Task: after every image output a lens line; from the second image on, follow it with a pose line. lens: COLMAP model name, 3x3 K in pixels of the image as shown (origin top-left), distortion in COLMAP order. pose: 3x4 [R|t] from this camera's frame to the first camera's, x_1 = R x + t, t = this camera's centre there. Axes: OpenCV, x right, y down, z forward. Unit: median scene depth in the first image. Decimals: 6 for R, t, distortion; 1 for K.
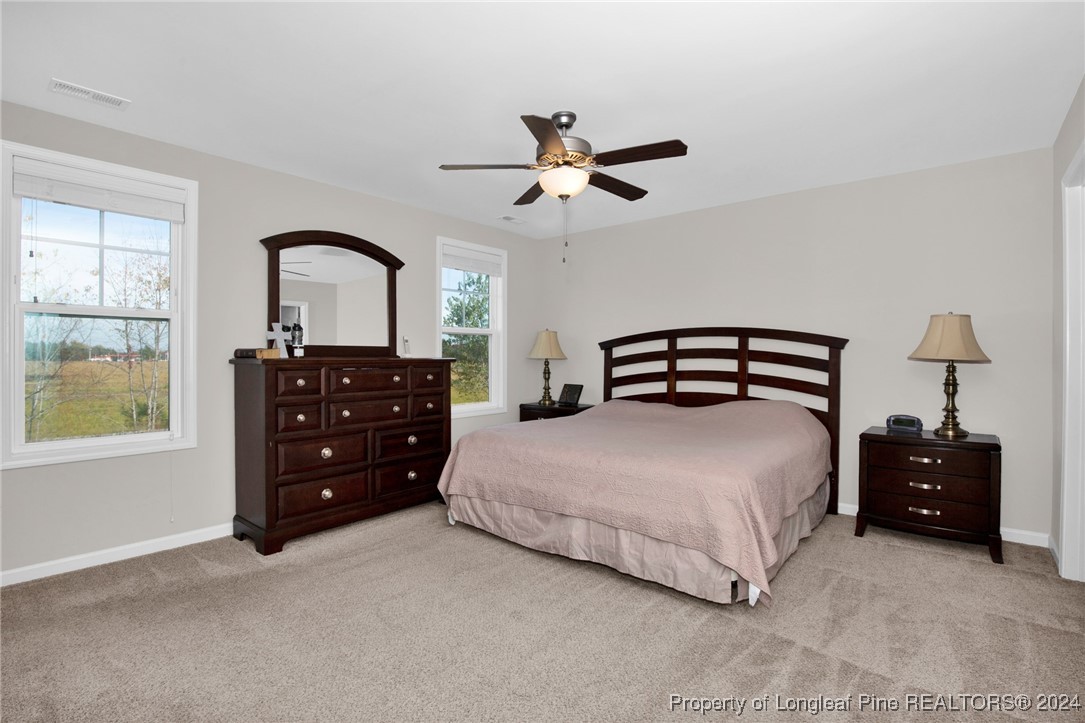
lens RADIAL K [[516.5, 0, 542.3], [0, 516.5, 352.4], [0, 0, 1]] dist [-0.027641, 0.000520]
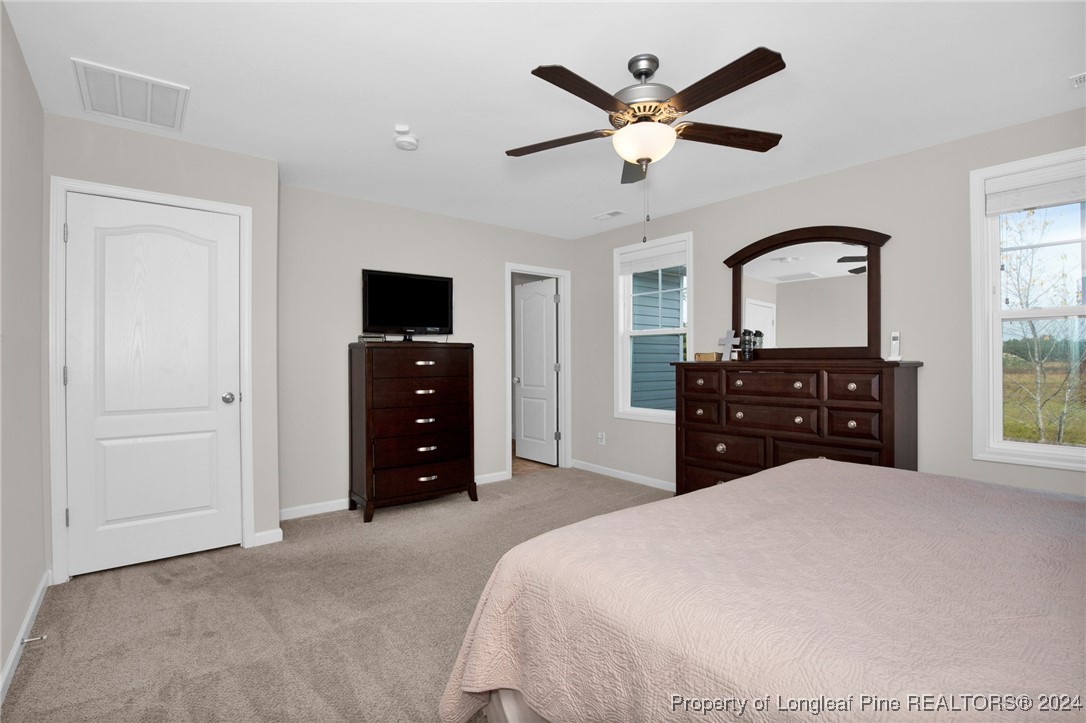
lens RADIAL K [[517.0, 0, 542.8], [0, 517.0, 352.4], [0, 0, 1]] dist [-0.027641, 0.000520]
pose [[-0.197338, -0.015748, -0.980209, 0.670703], [0.006963, 0.999823, -0.017465, 0.008735], [0.980311, -0.010272, -0.197193, 0.782392]]
